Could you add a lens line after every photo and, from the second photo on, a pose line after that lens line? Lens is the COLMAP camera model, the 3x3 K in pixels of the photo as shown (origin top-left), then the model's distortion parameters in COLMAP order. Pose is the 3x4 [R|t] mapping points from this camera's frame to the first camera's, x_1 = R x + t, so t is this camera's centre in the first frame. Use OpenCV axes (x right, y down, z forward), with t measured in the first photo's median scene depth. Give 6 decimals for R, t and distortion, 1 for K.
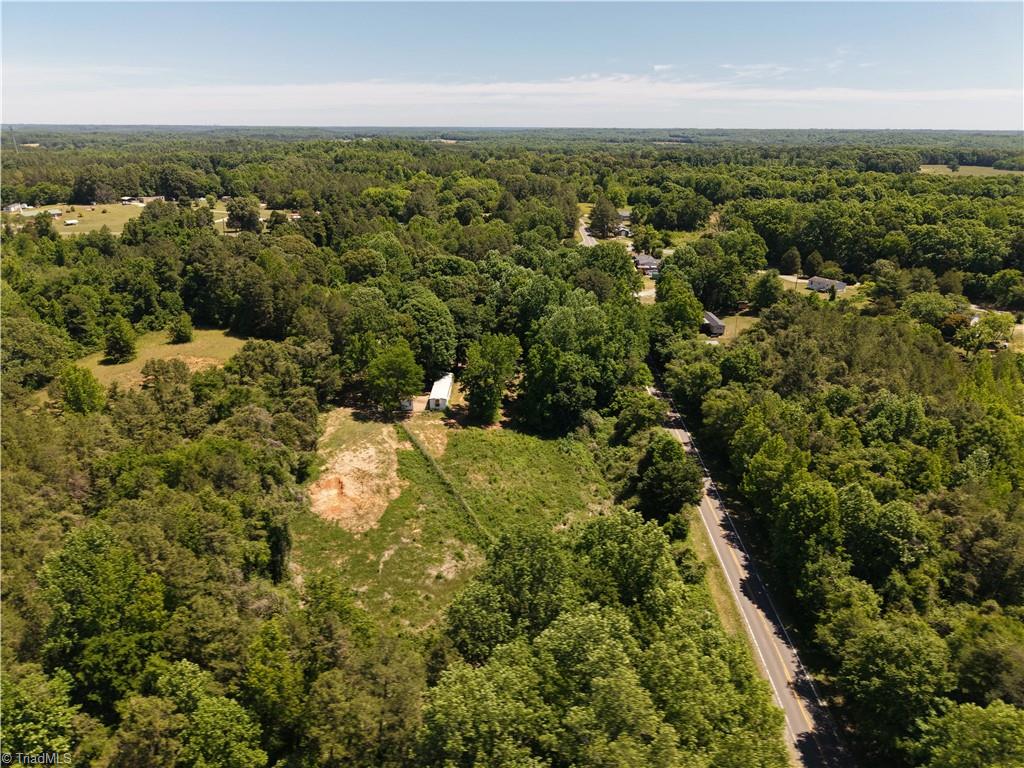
lens RADIAL K [[680.9, 0, 513.1], [0, 680.9, 389.1], [0, 0, 1]] dist [0.025038, -0.024770]
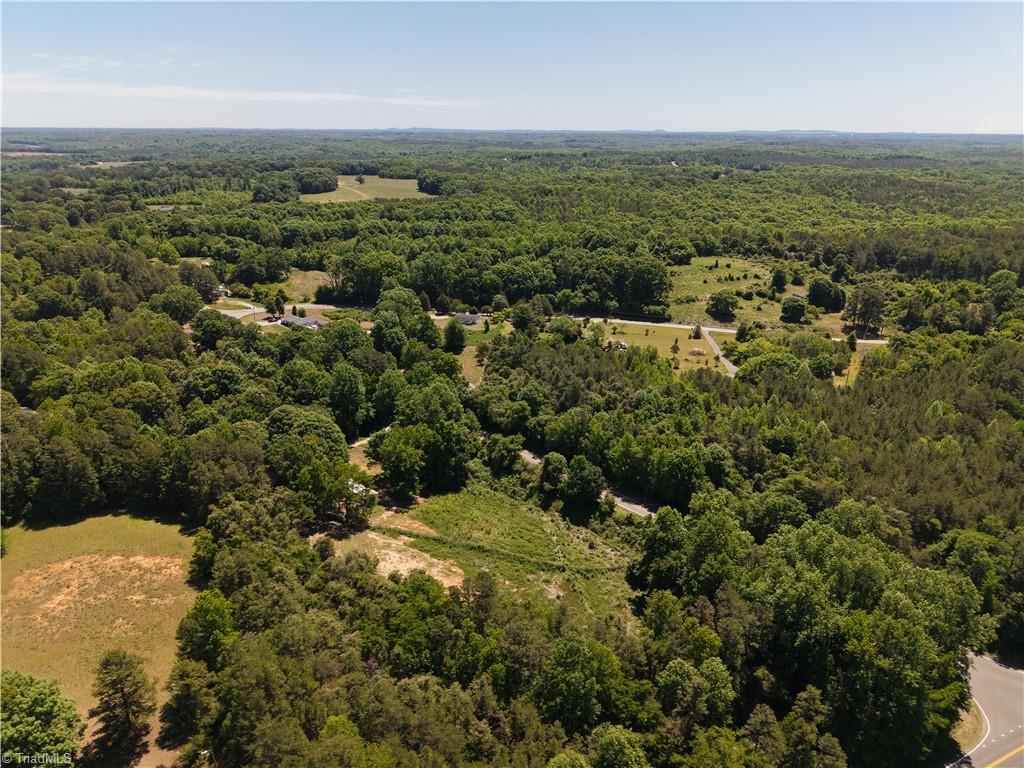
lens RADIAL K [[680.9, 0, 512.7], [0, 680.9, 391.5], [0, 0, 1]] dist [0.025038, -0.024770]
pose [[0.663996, -0.272201, 0.696431, -0.787244], [0.266747, 0.956334, 0.119461, -0.254358], [-0.698538, 0.106449, 0.707611, -0.008828]]
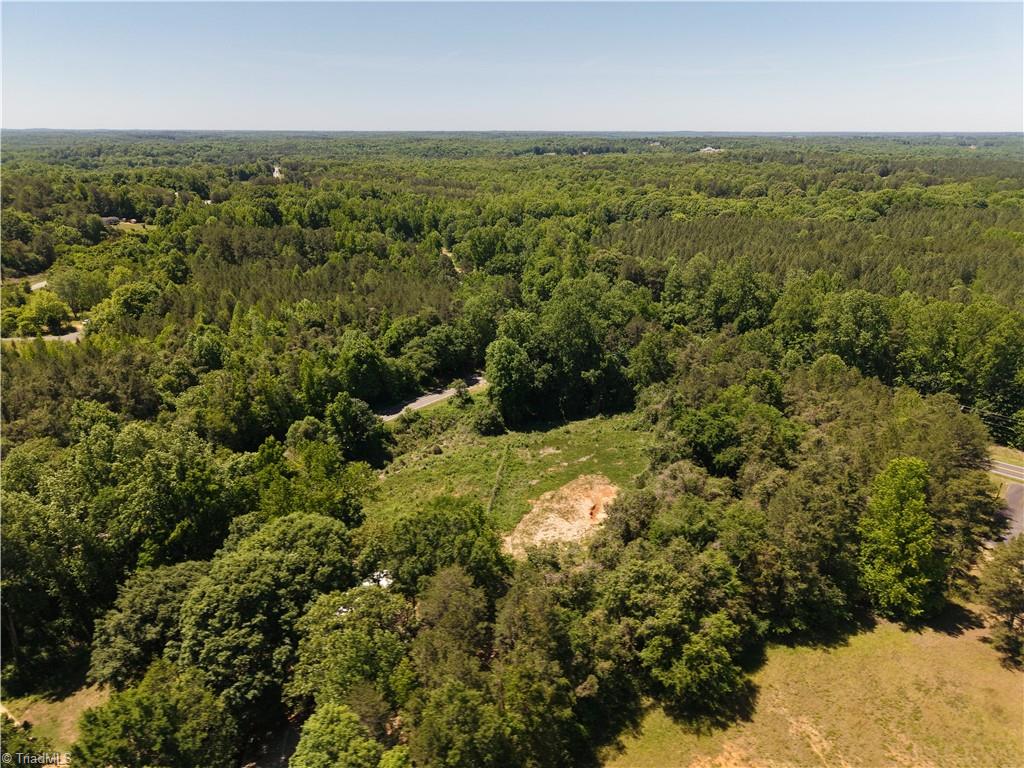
lens RADIAL K [[680.9, 0, 511.1], [0, 680.9, 381.4], [0, 0, 1]] dist [0.025038, -0.024770]
pose [[-0.835674, -0.193331, 0.514075, -0.538343], [0.194745, 0.770878, 0.606483, -0.526405], [-0.513541, 0.606935, -0.606553, 1.344587]]
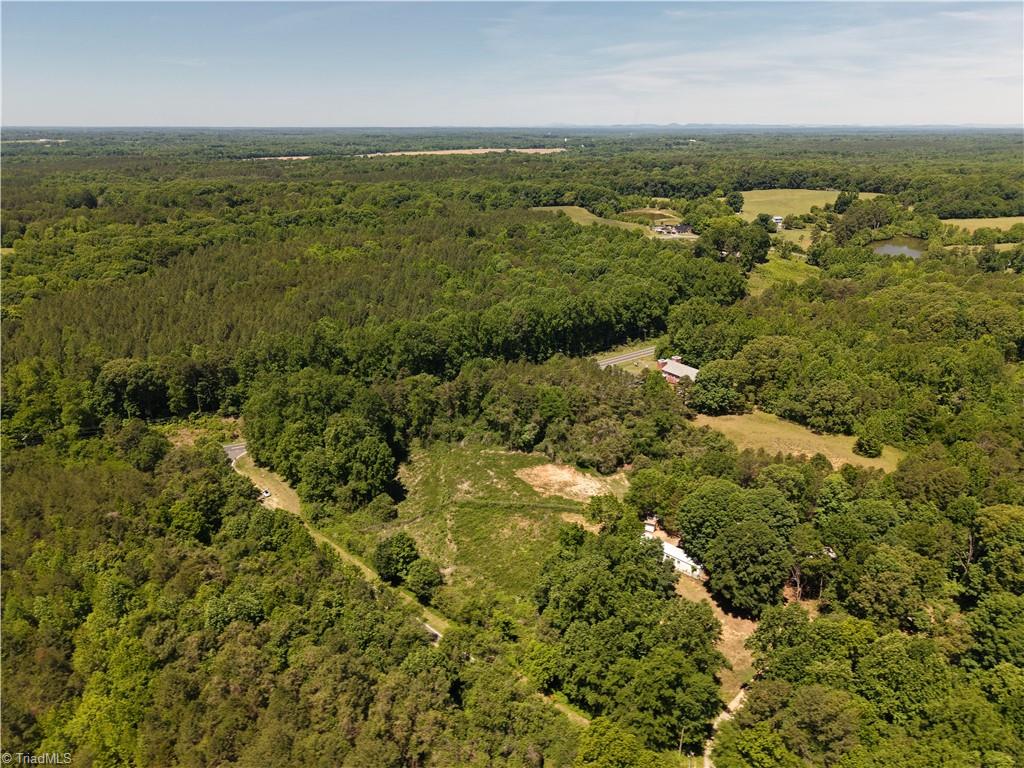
lens RADIAL K [[680.9, 0, 511.1], [0, 680.9, 384.1], [0, 0, 1]] dist [0.025038, -0.024770]
pose [[-0.701194, 0.247415, -0.668665, 0.780383], [-0.258221, 0.786059, 0.561635, -0.793276], [0.664567, 0.566478, -0.487292, 1.379445]]
